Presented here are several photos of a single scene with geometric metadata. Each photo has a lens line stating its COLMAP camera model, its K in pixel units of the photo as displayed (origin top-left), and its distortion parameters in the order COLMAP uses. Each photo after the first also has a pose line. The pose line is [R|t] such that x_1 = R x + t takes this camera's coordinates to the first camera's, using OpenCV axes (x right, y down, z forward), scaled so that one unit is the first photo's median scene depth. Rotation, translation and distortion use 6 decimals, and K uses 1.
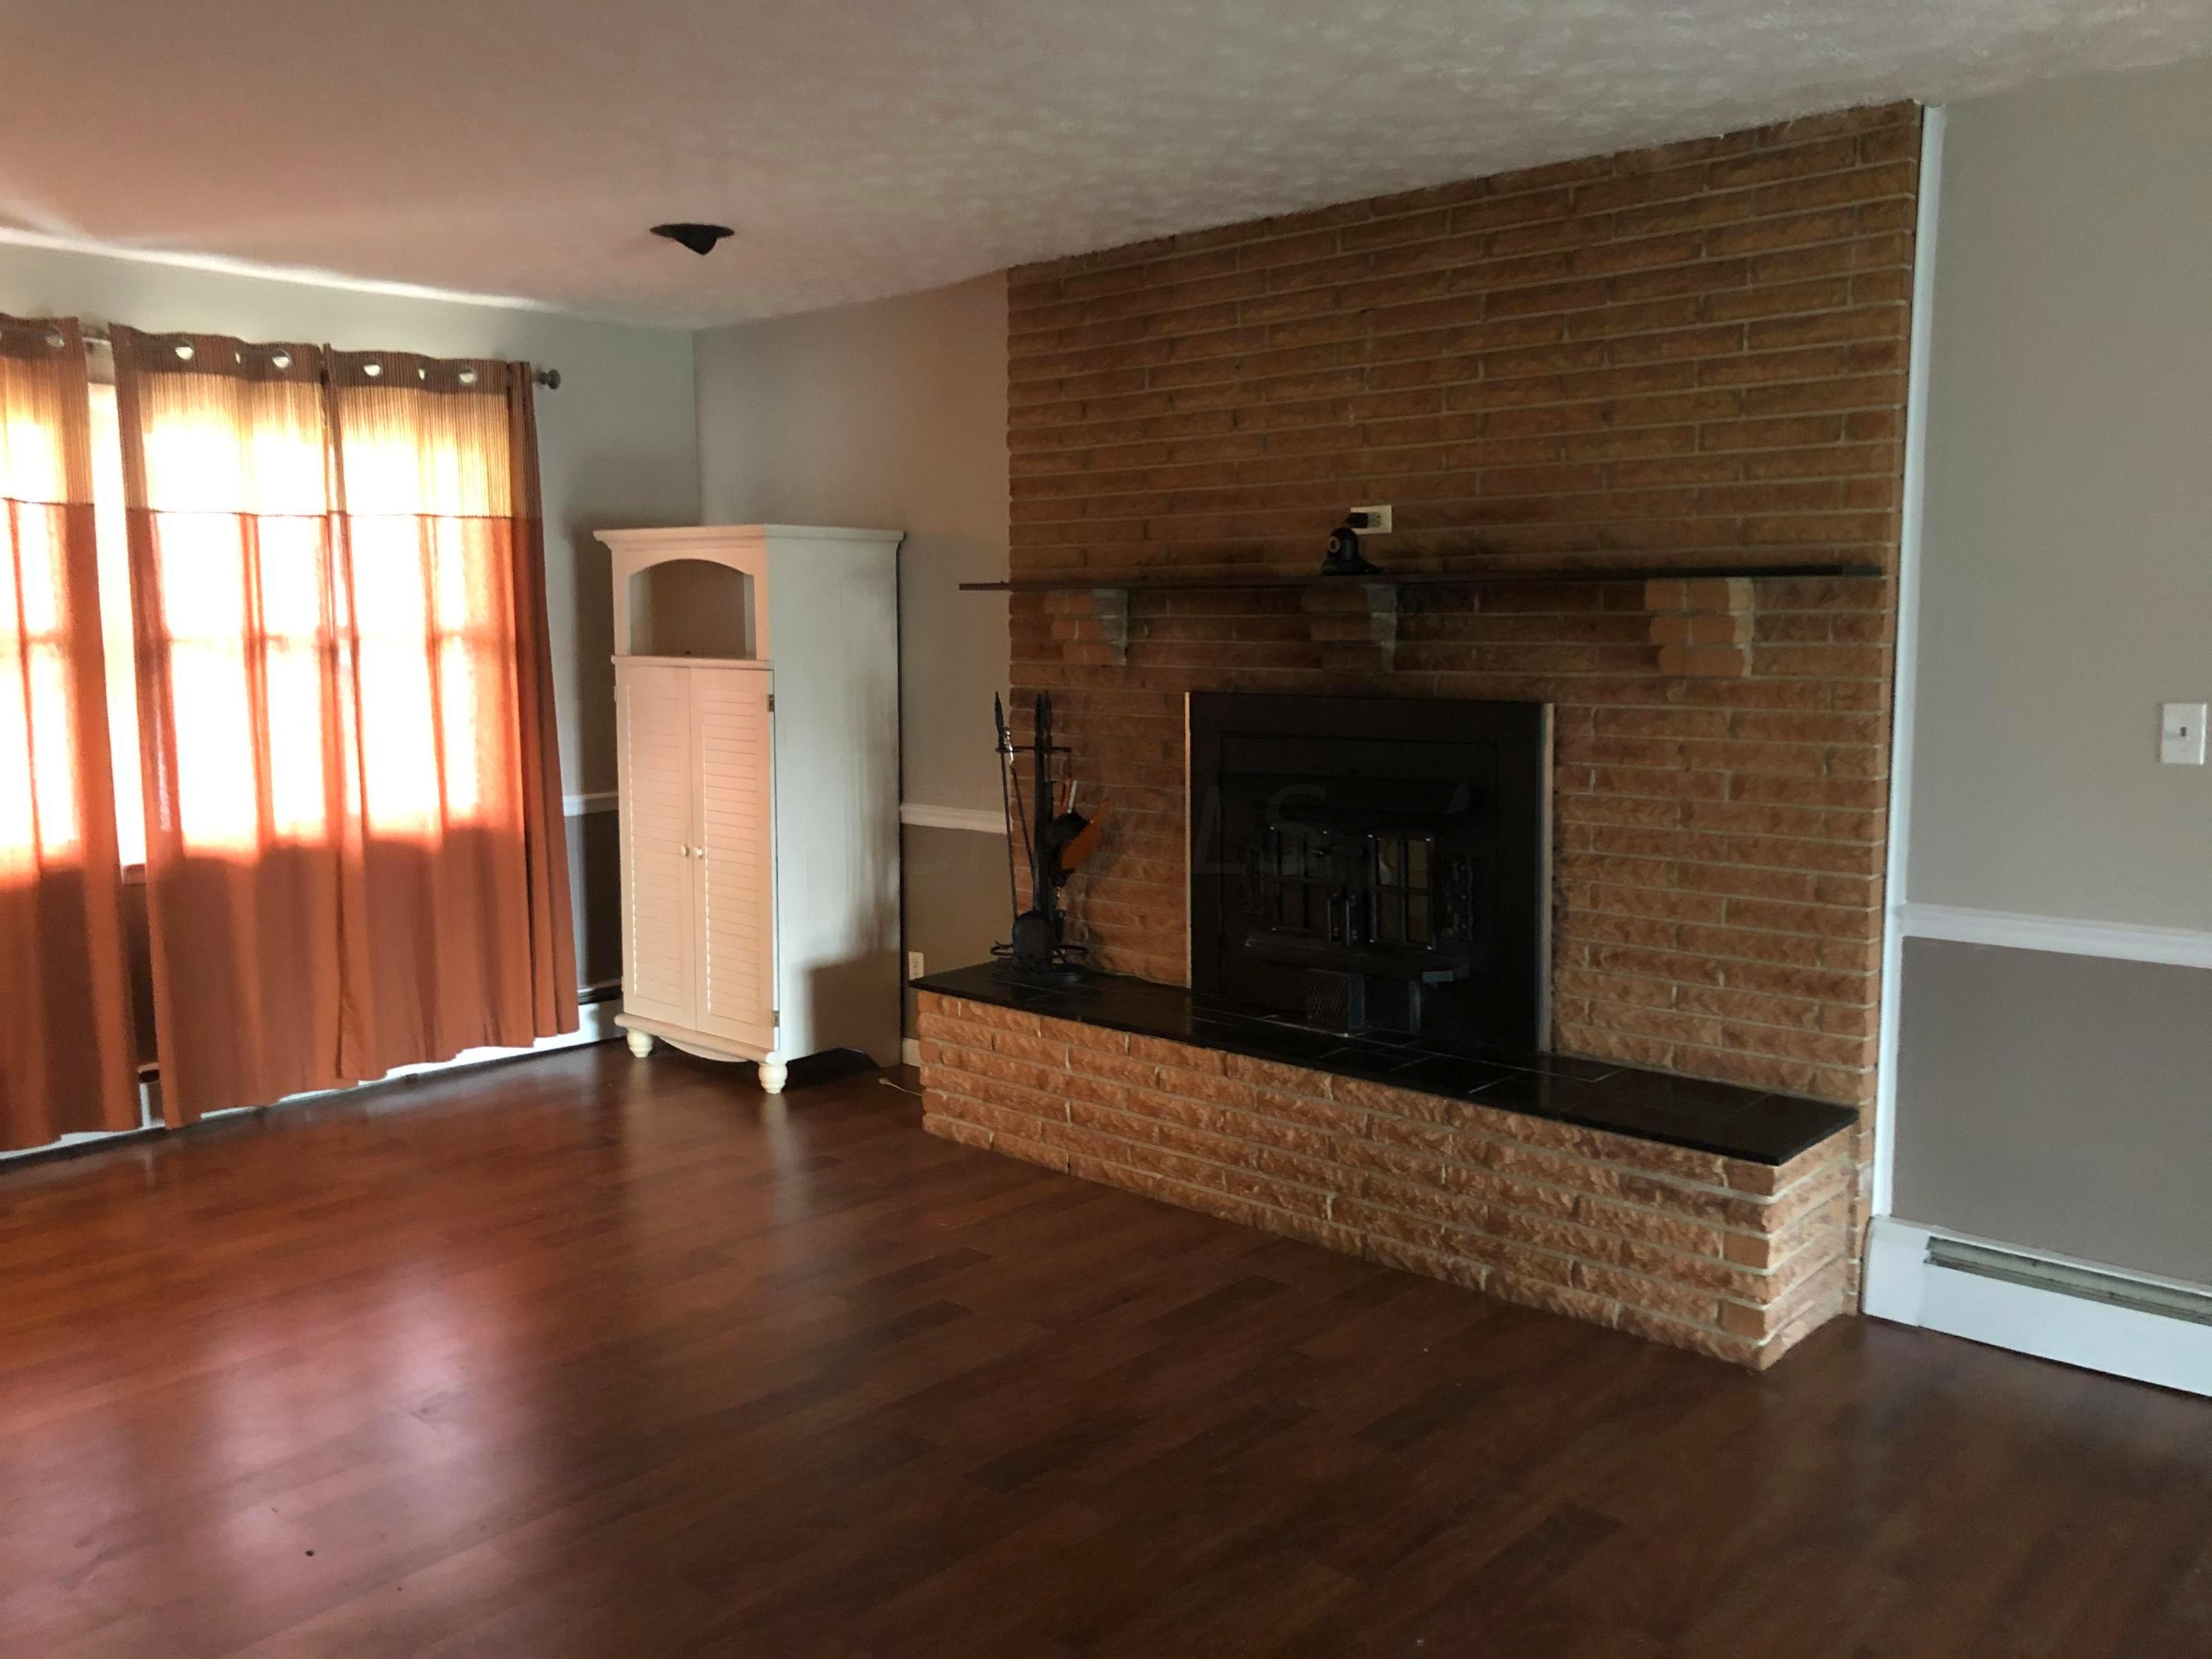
lens RADIAL K [[1785.1, 0, 1106.8], [0, 1785.1, 833.0], [0, 0, 1]] dist [0.053485, -0.213170]
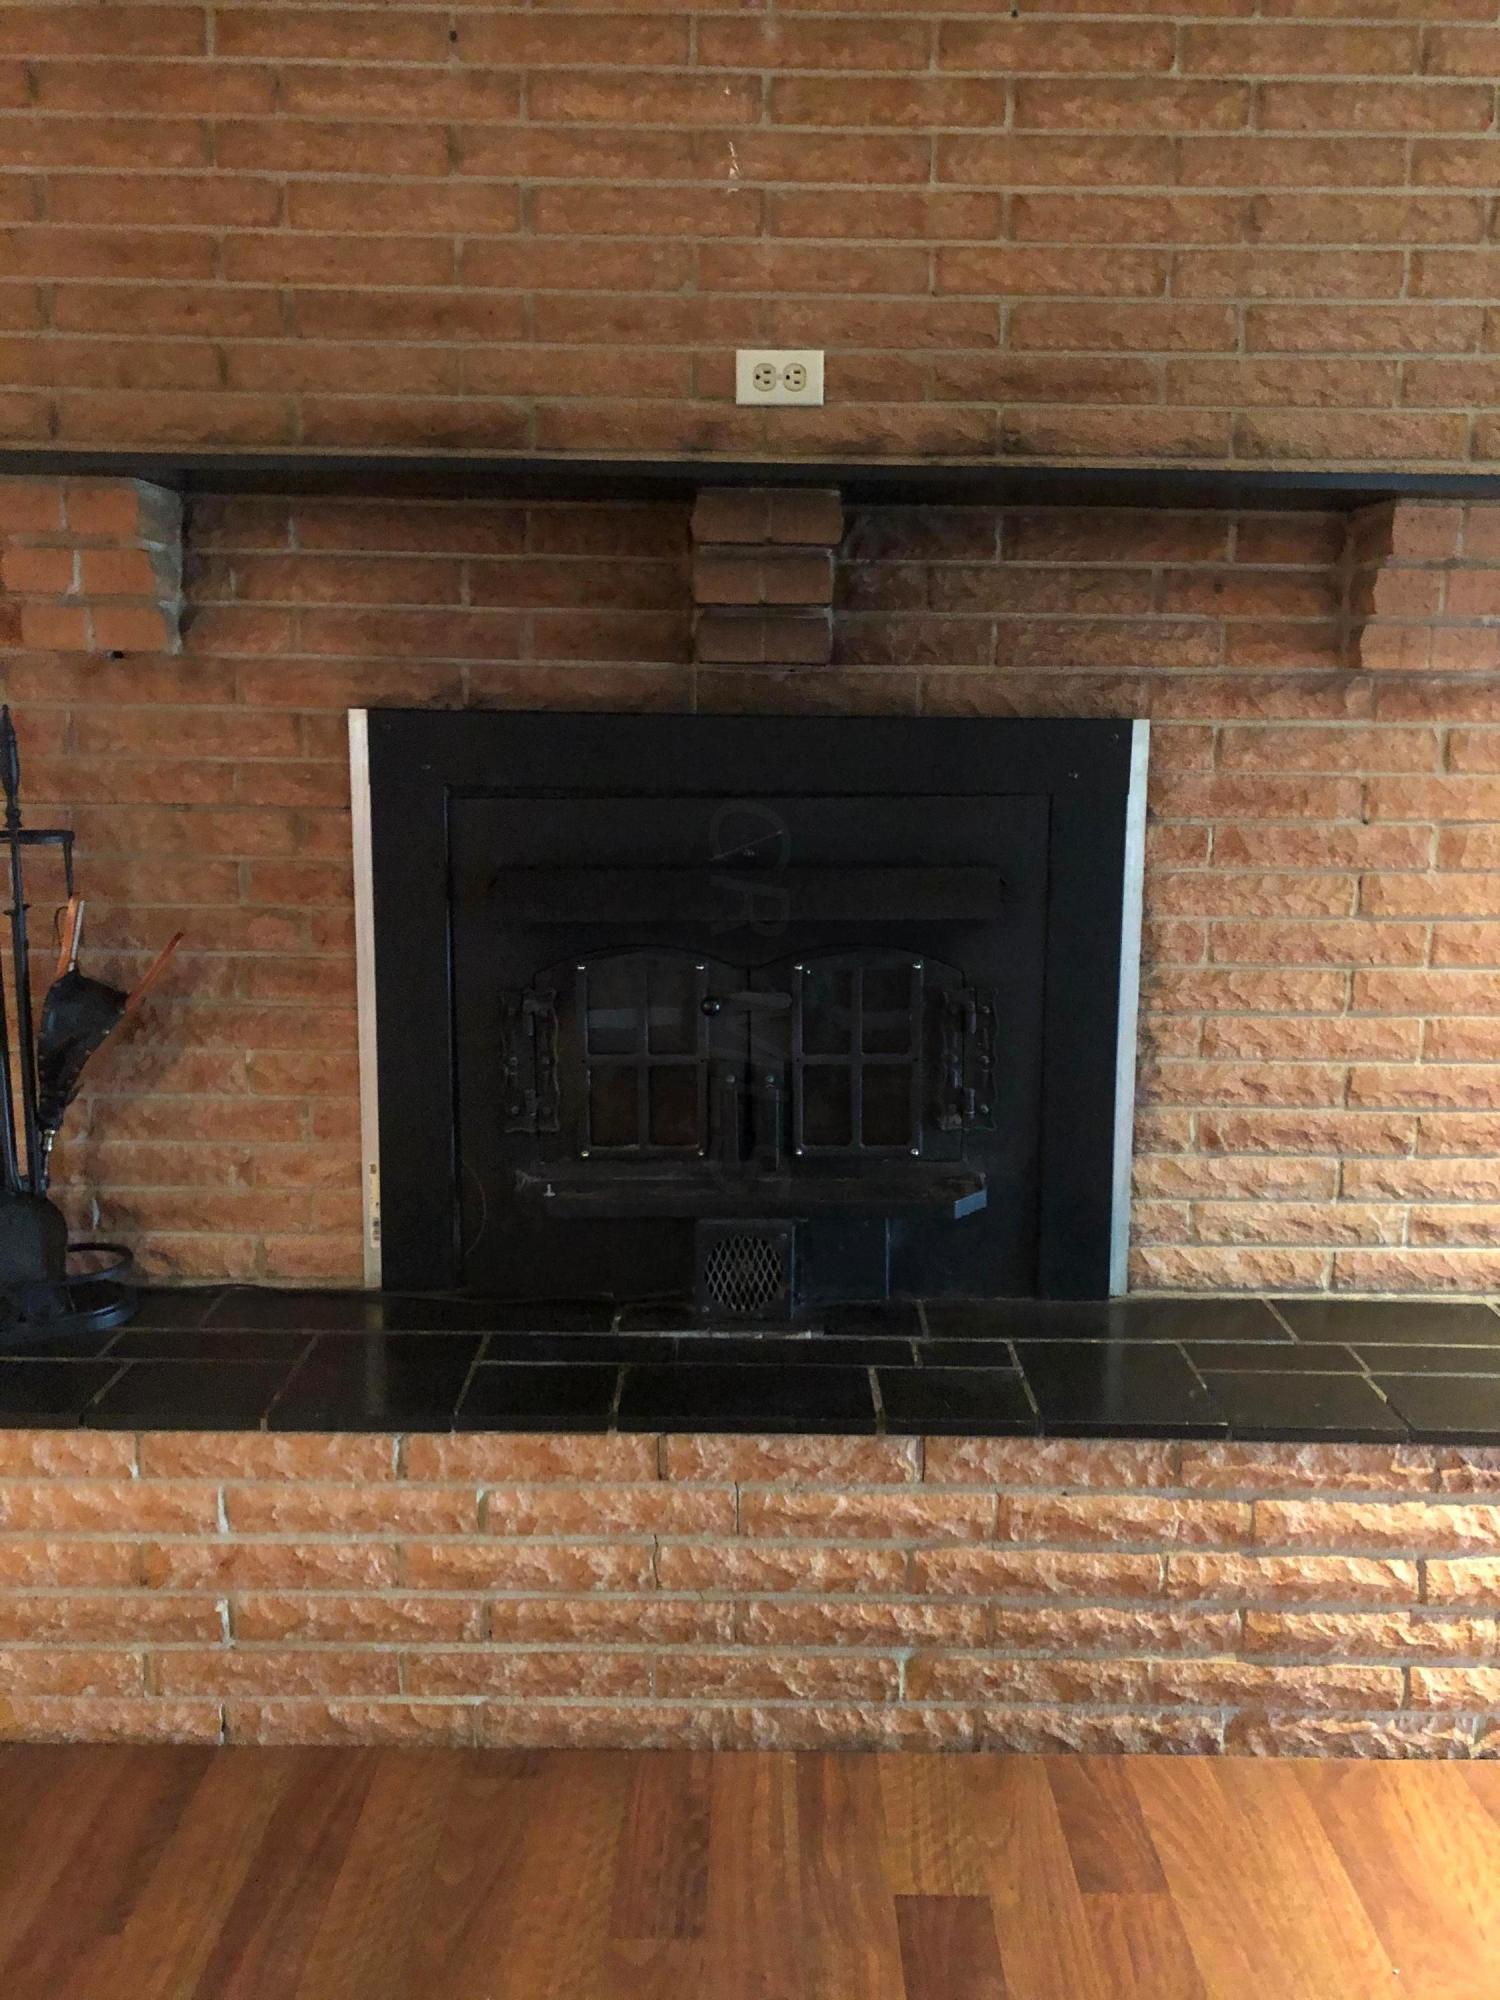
lens RADIAL K [[1709.5, 0, 749.2], [0, 1709.5, 969.6], [0, 0, 1]] dist [0.007744, 0.021315]
pose [[0.740377, -0.097343, 0.665107, -0.218304], [0.064759, 0.995186, 0.073565, -0.038573], [-0.669066, -0.011394, 0.743116, 0.635153]]
